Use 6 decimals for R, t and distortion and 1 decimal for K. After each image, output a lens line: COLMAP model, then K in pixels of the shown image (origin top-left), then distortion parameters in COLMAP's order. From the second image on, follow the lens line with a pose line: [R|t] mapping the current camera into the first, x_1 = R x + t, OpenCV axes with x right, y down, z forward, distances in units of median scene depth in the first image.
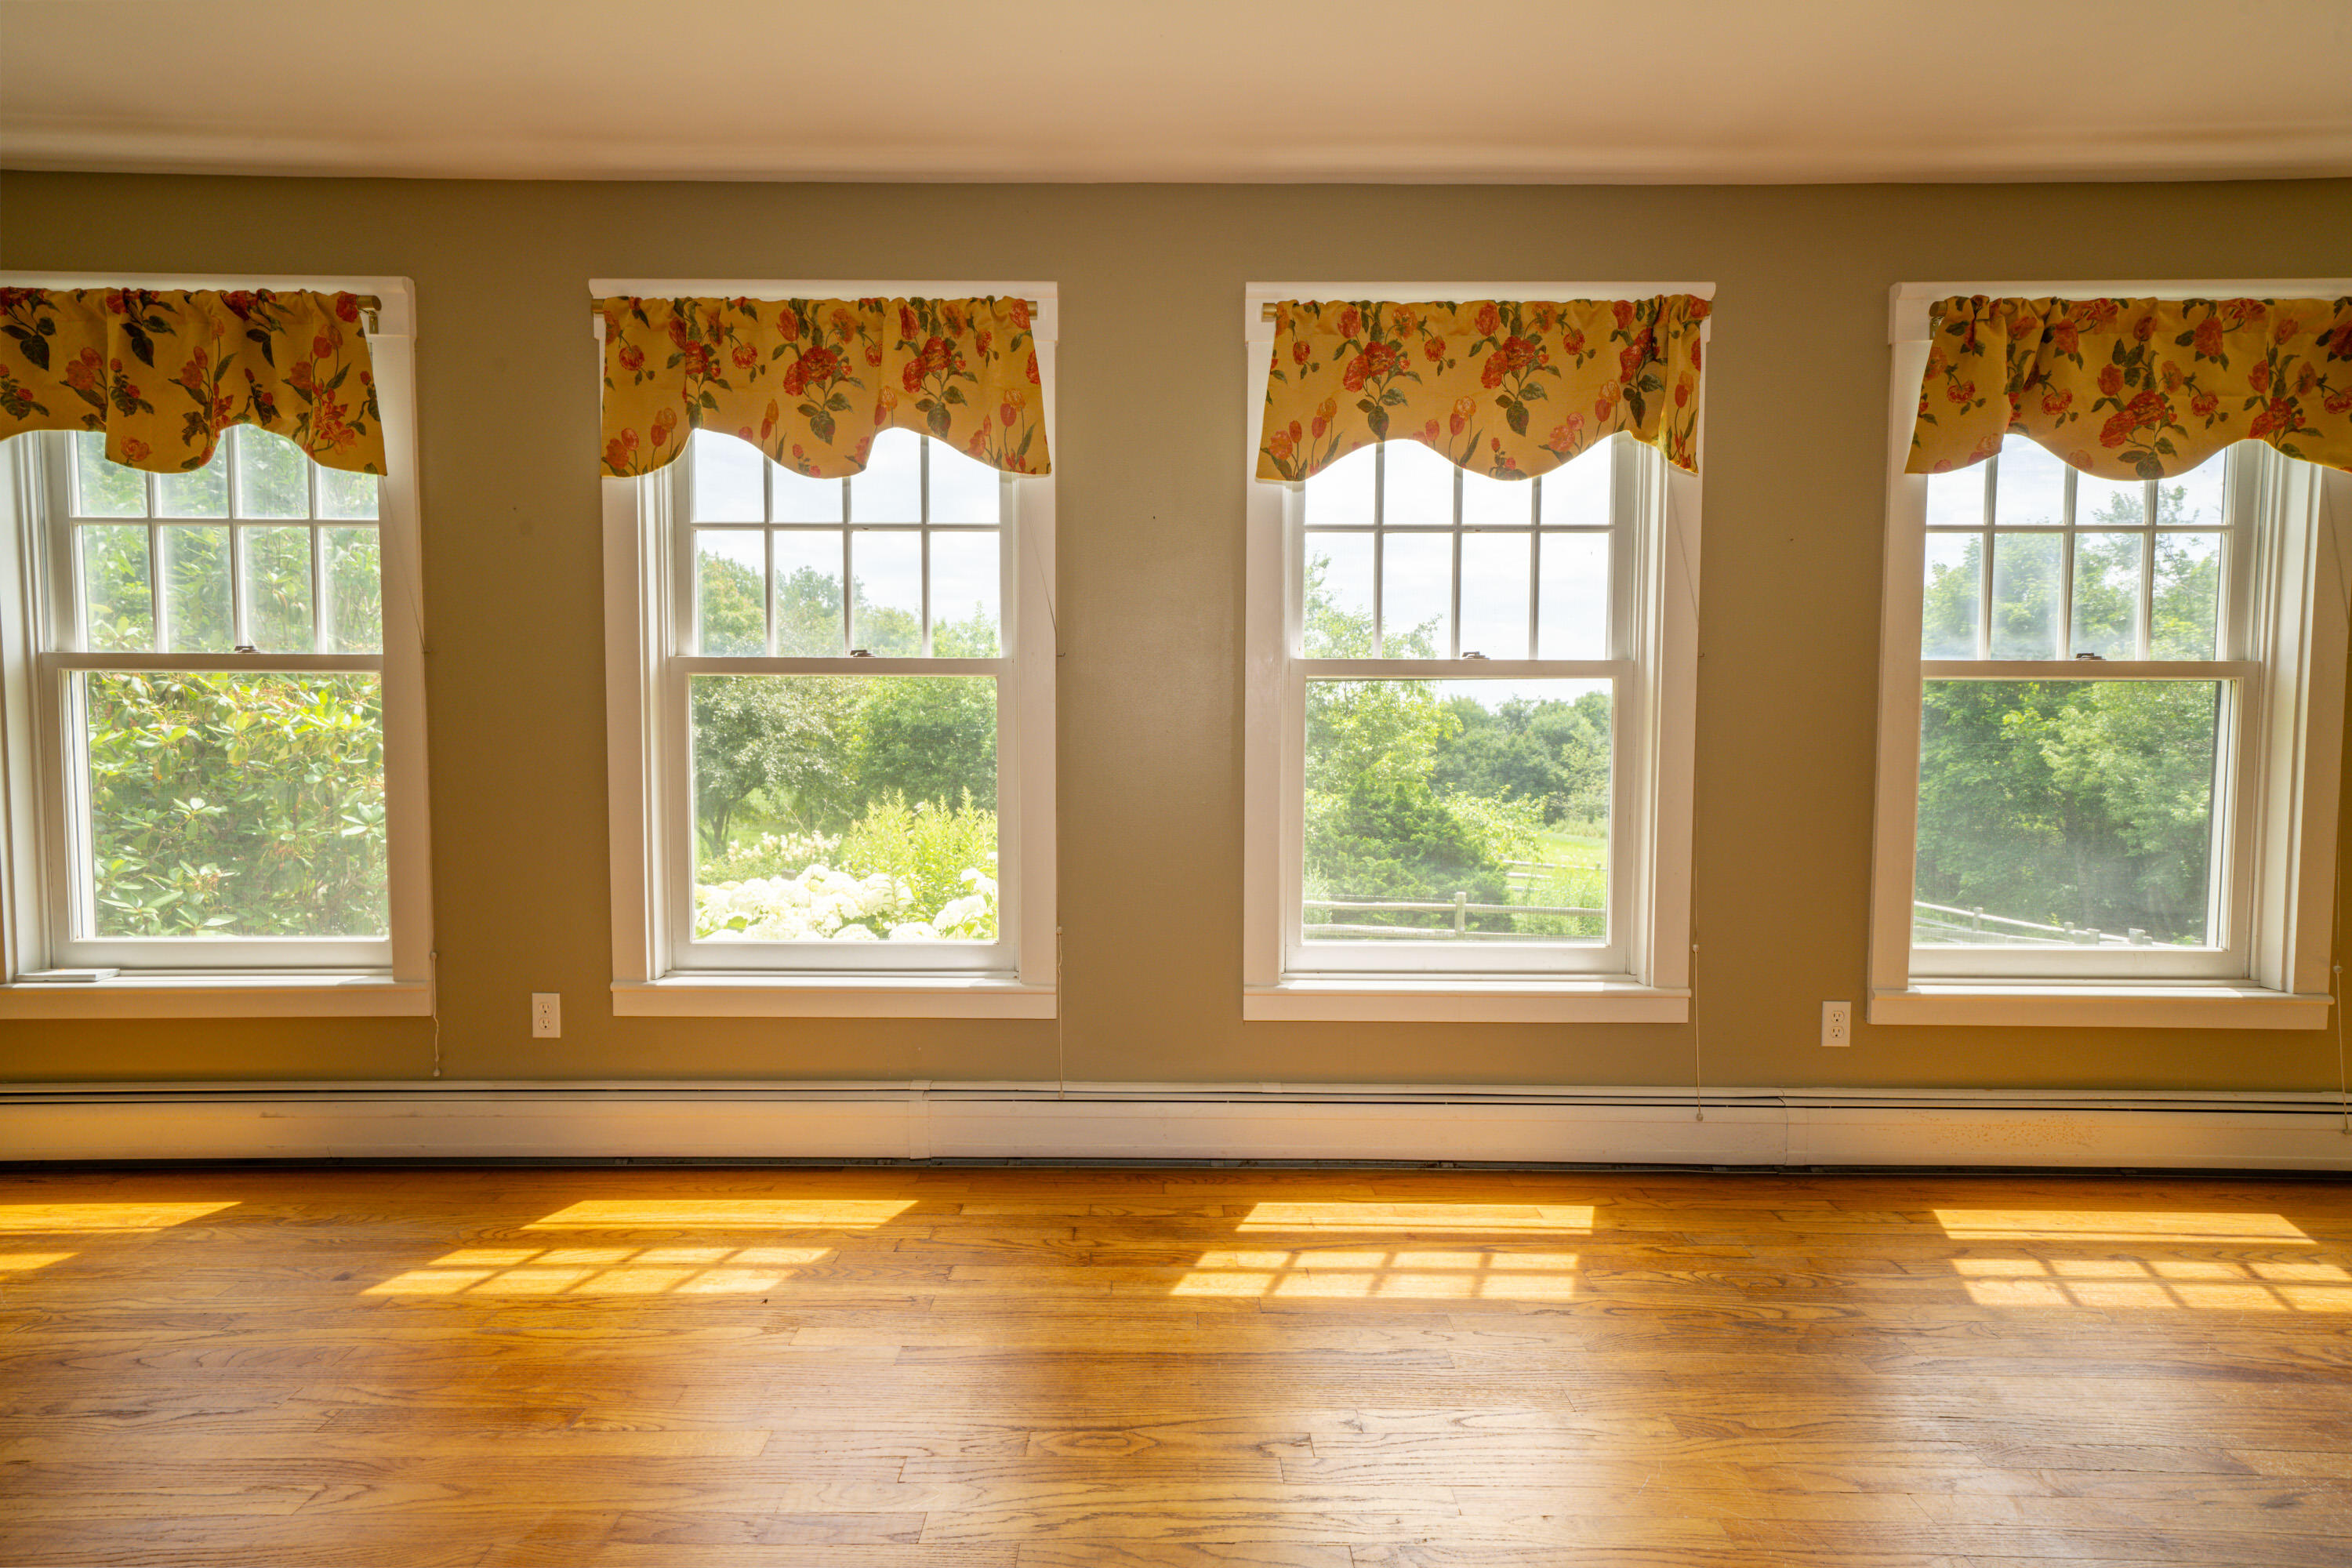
lens RADIAL K [[1098.8, 0, 1112.7], [0, 1098.8, 753.0], [0, 0, 1]] dist [0.010194, -0.001025]
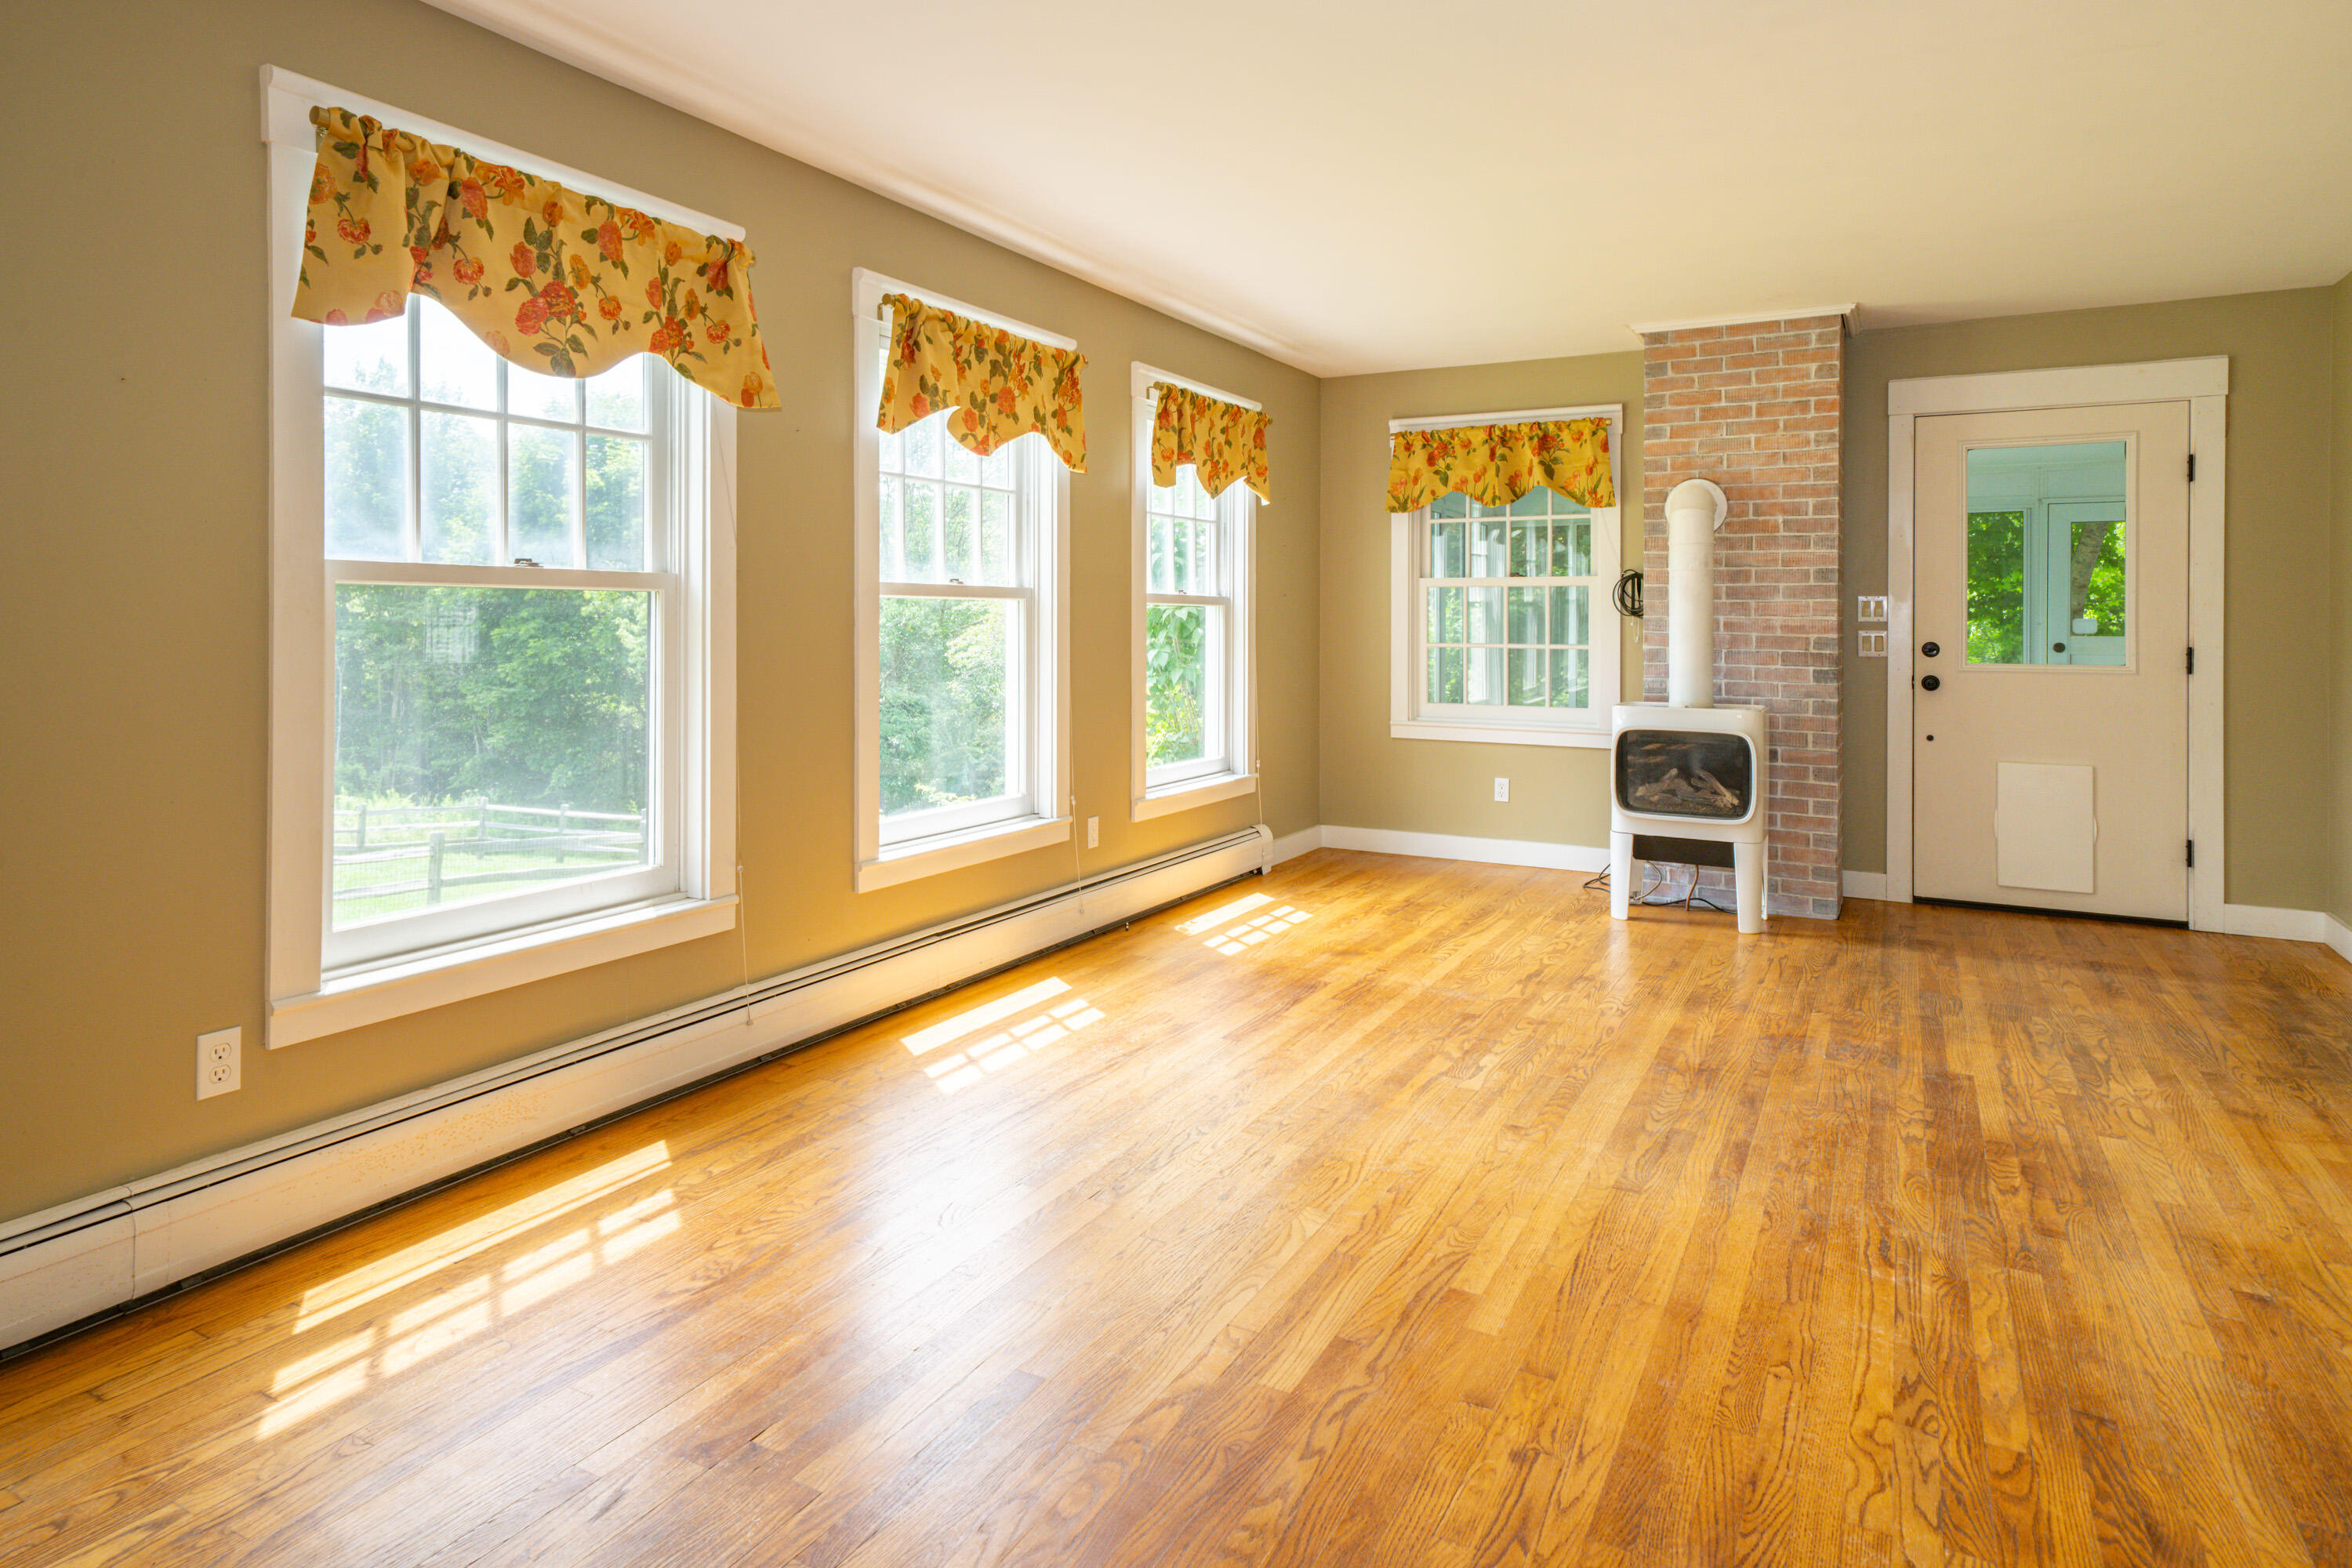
lens RADIAL K [[1636.3, 0, 1174.9], [0, 1636.3, 608.8], [0, 0, 1]] dist [0.002104, 0.000178]
pose [[0.391917, 0.005236, 0.919986, -0.121857], [0.040437, 0.998919, -0.022912, -0.000217], [-0.919112, 0.046181, 0.391281, 0.001340]]
